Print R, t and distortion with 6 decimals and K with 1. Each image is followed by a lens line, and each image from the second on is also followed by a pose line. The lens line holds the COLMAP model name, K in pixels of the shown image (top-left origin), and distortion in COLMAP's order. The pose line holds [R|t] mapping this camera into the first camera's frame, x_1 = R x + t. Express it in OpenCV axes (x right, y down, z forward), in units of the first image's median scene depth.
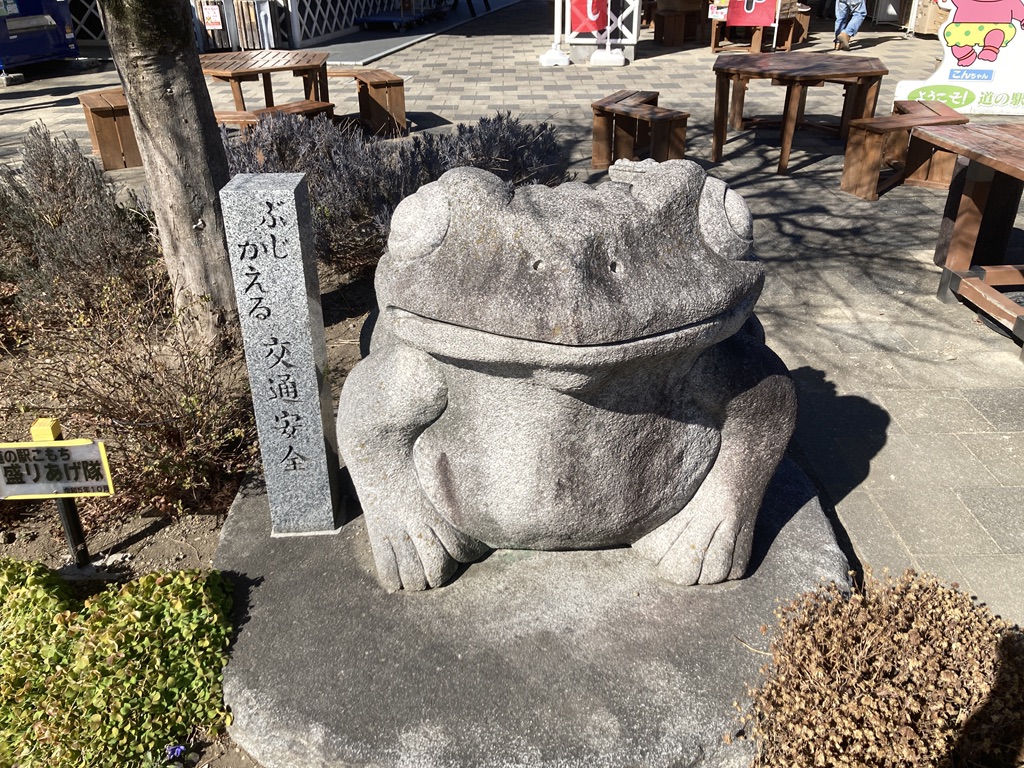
lens RADIAL K [[870.5, 0, 513.4], [0, 870.5, 373.0], [0, 0, 1]] dist [0.106184, -0.004301]
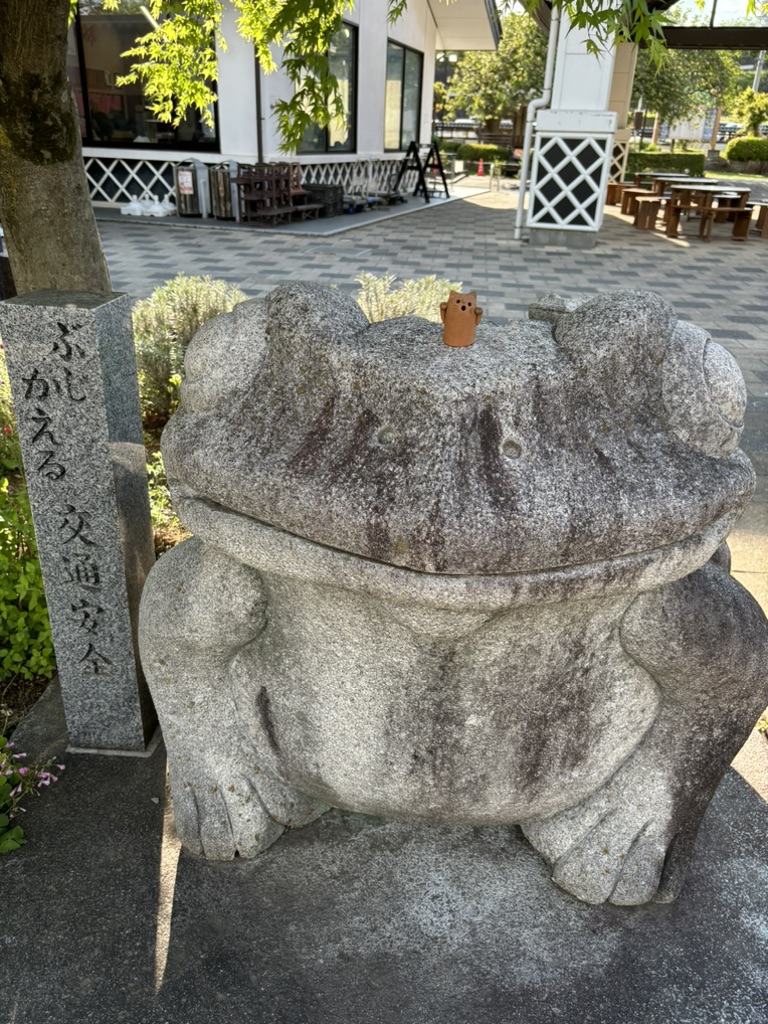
lens RADIAL K [[787.1, 0, 384.8], [0, 787.1, 516.1], [0, 0, 1]] dist [0.029582, -0.005867]
pose [[0.990864, 0.092503, -0.098139, 0.069029], [-0.094843, 0.995302, -0.019444, -0.044828], [0.095880, 0.028574, 0.994983, 0.358909]]
